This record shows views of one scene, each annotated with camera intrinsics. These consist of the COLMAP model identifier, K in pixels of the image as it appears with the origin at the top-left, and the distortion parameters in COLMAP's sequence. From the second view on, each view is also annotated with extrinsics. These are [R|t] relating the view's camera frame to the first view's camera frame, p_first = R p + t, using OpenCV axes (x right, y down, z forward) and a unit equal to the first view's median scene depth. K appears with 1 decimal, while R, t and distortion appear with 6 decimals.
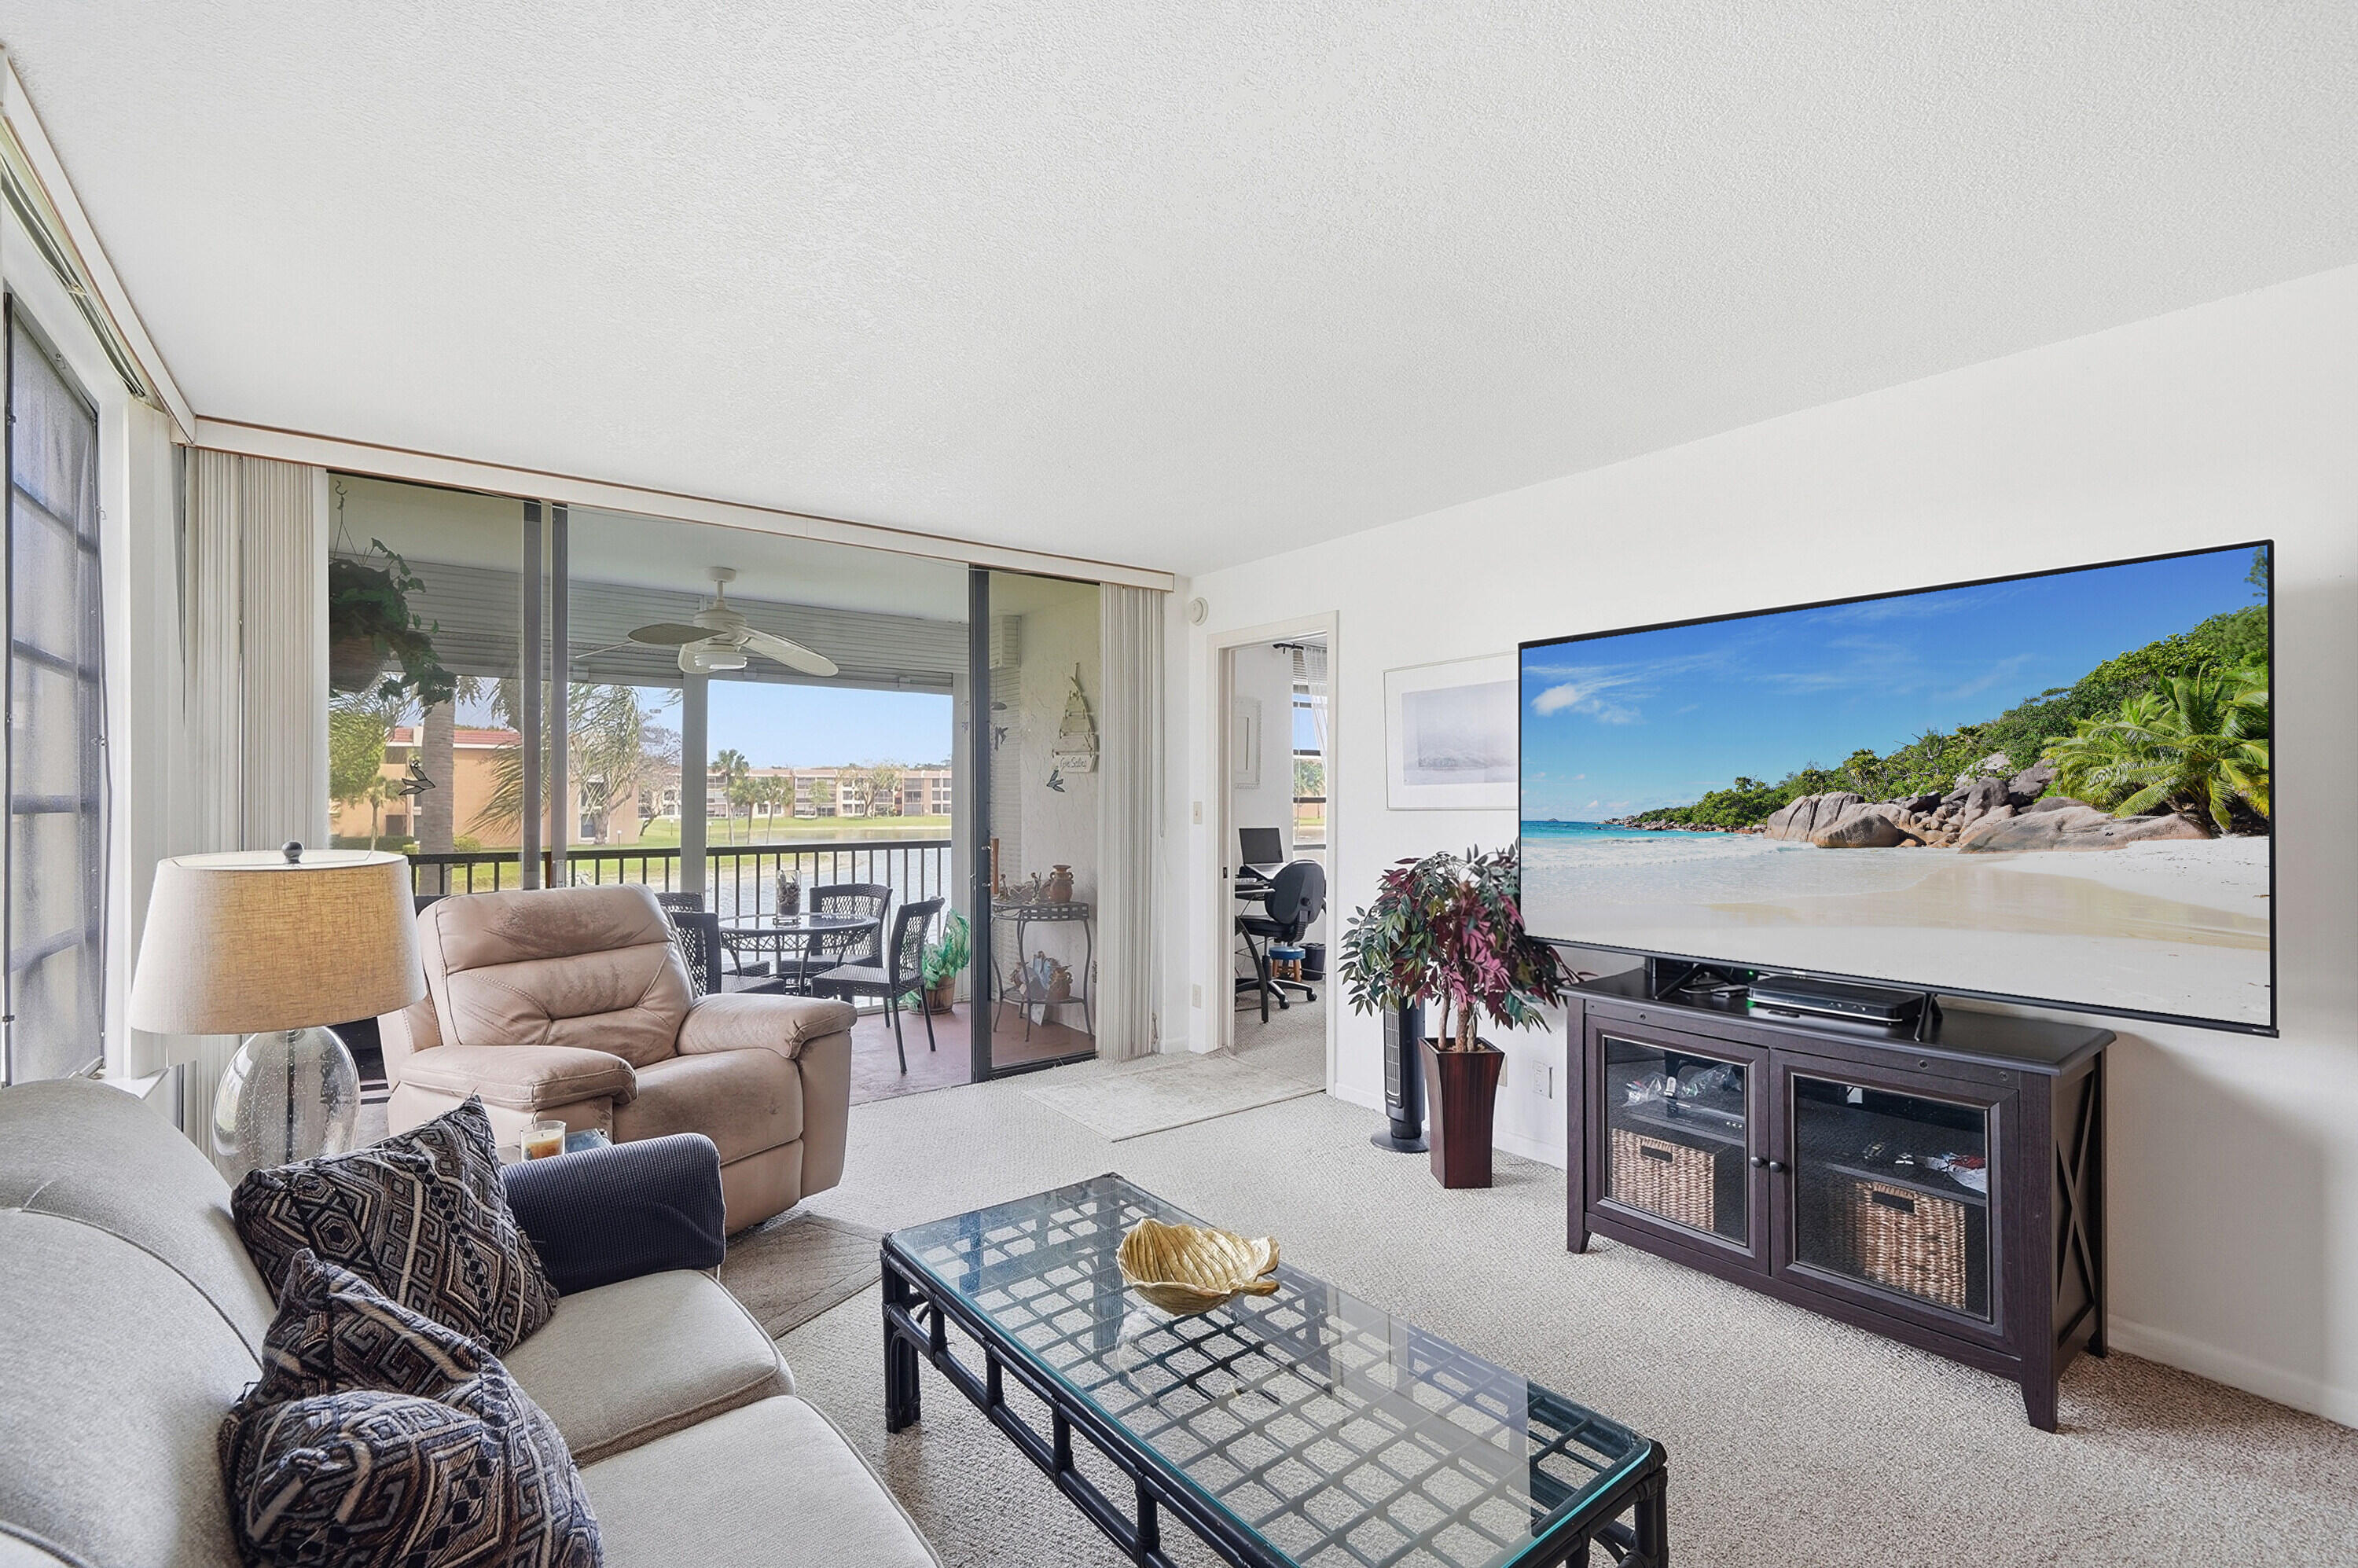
lens RADIAL K [[1021.3, 0, 1179.0], [0, 1021.3, 784.0], [0, 0, 1]] dist [-0.000522, -0.000054]
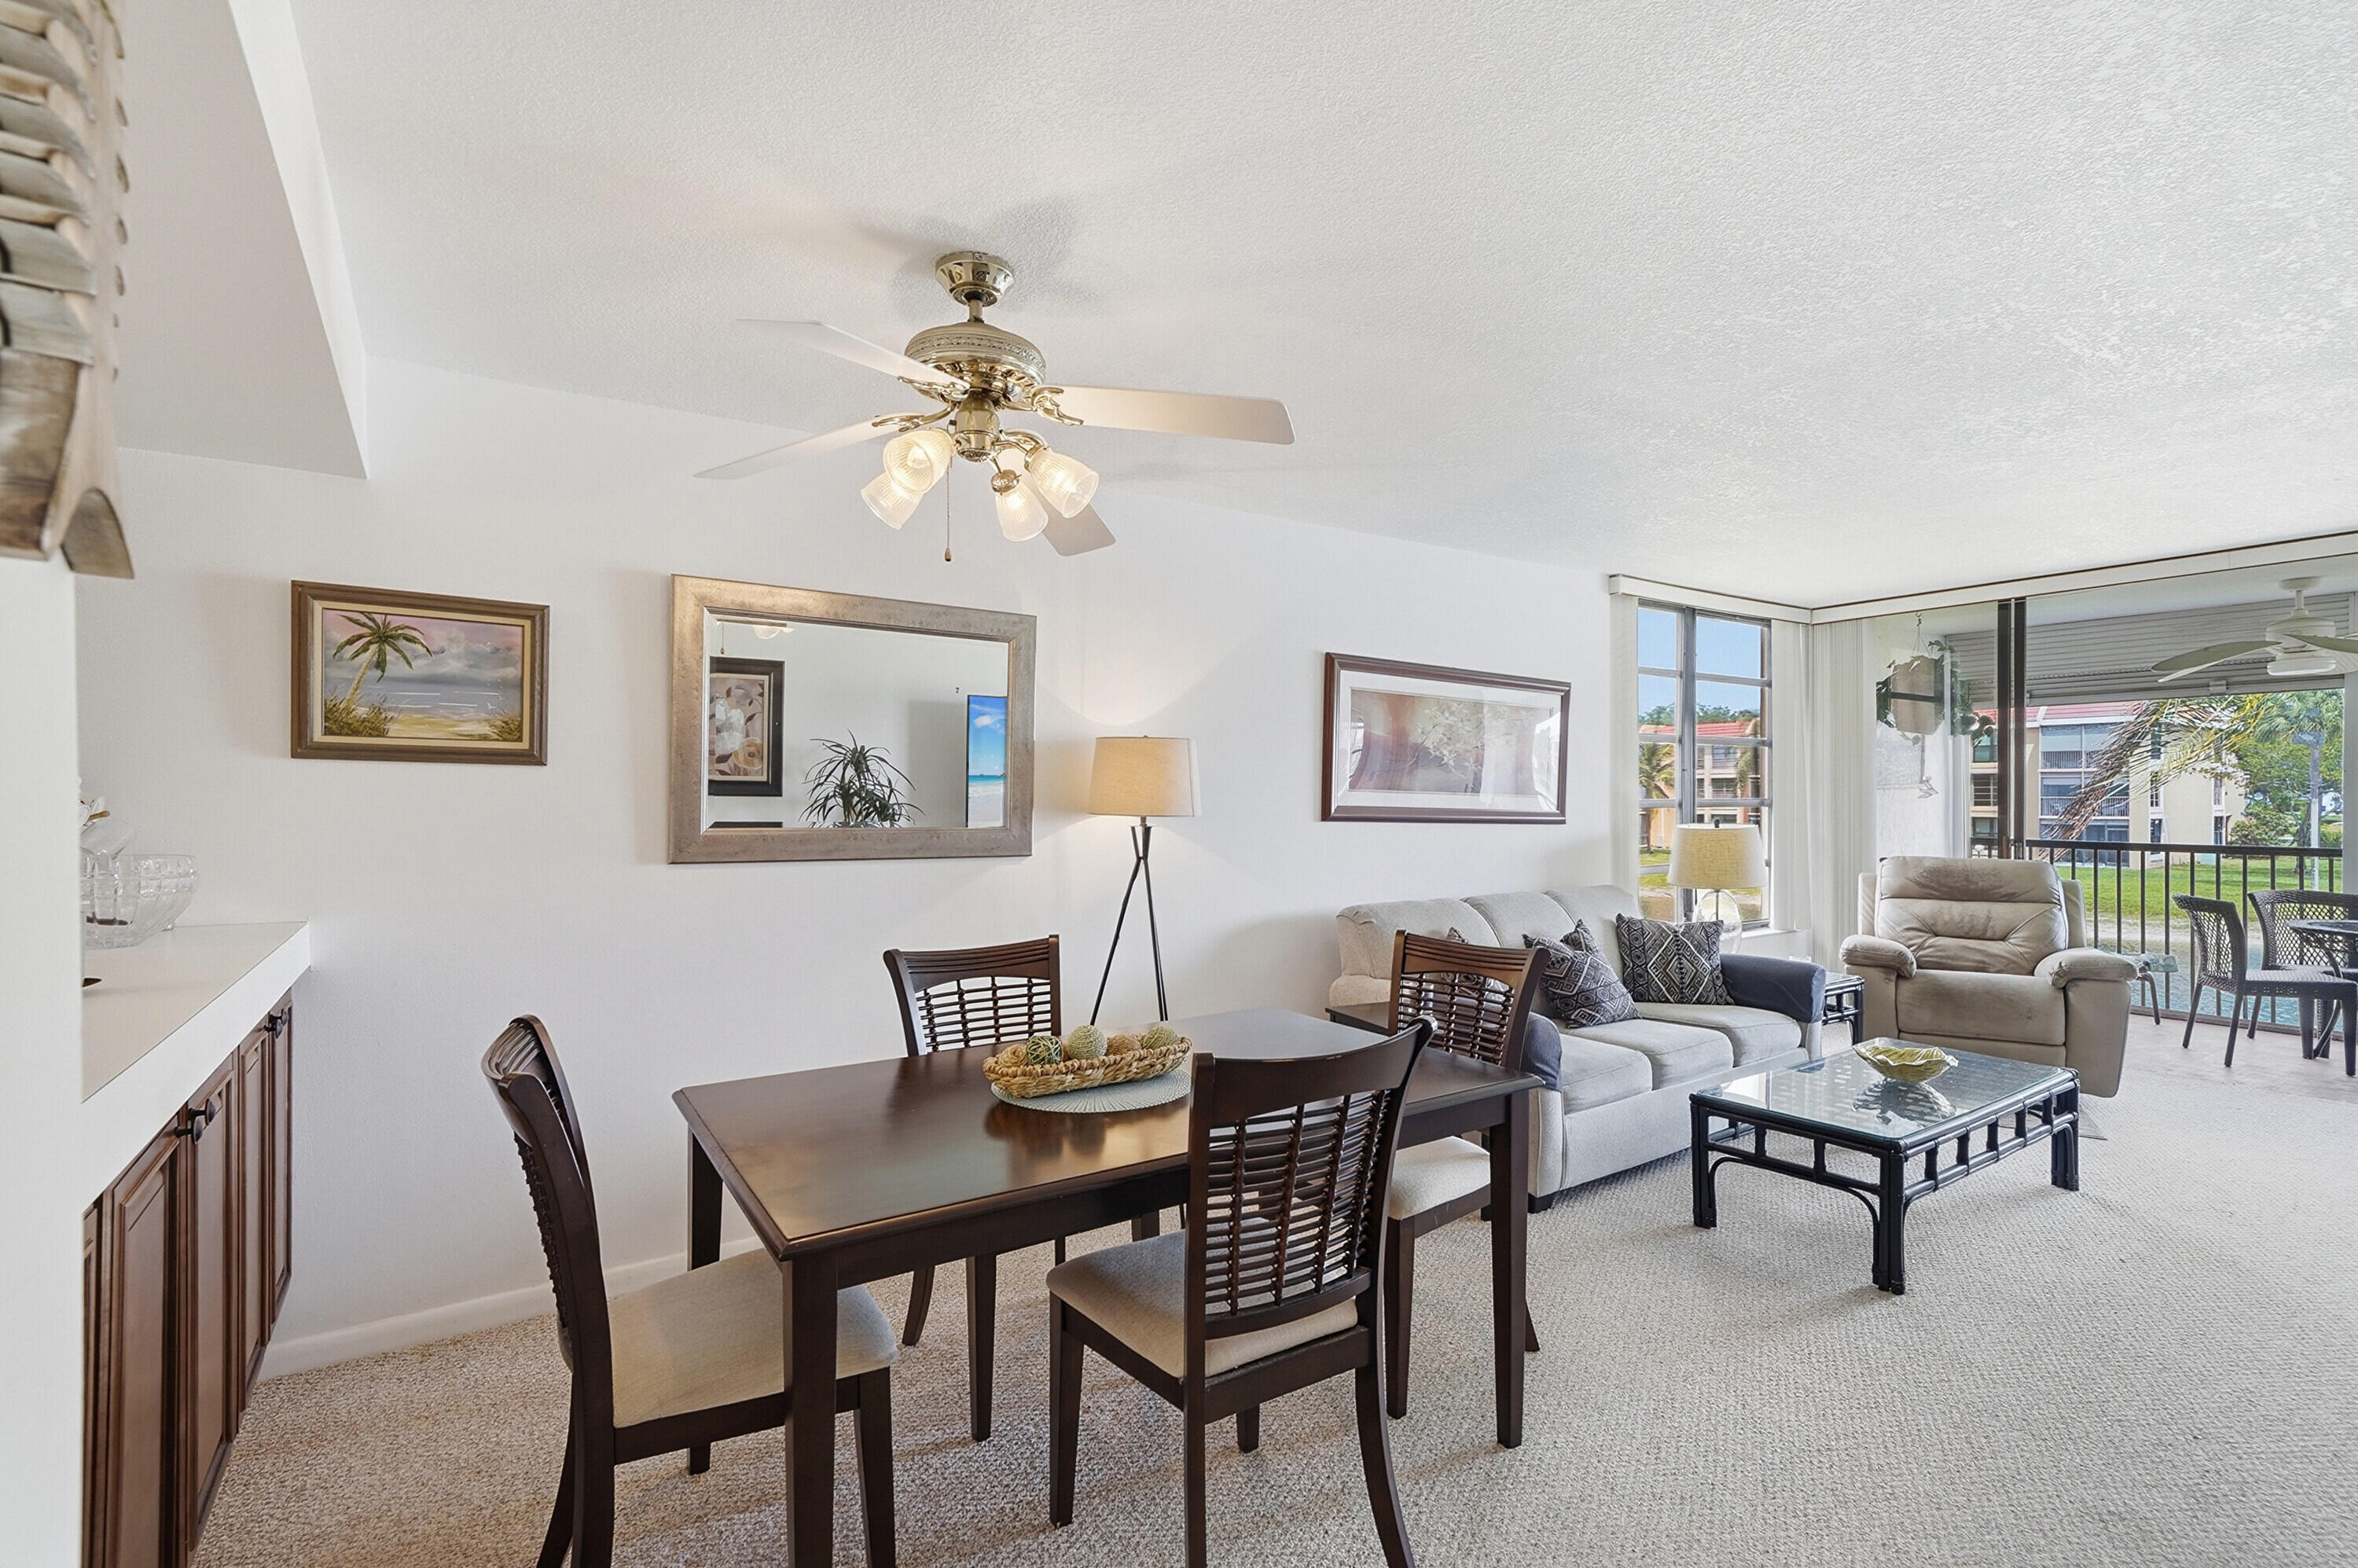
lens RADIAL K [[1052.5, 0, 1172.2], [0, 1052.5, 802.1], [0, 0, 1]] dist [0.000099, 0.000030]
pose [[-0.081492, 0.006241, -0.996654, 1.063896], [0.015155, 0.999873, 0.005022, -0.009598], [0.996559, -0.014695, -0.081576, -0.075570]]
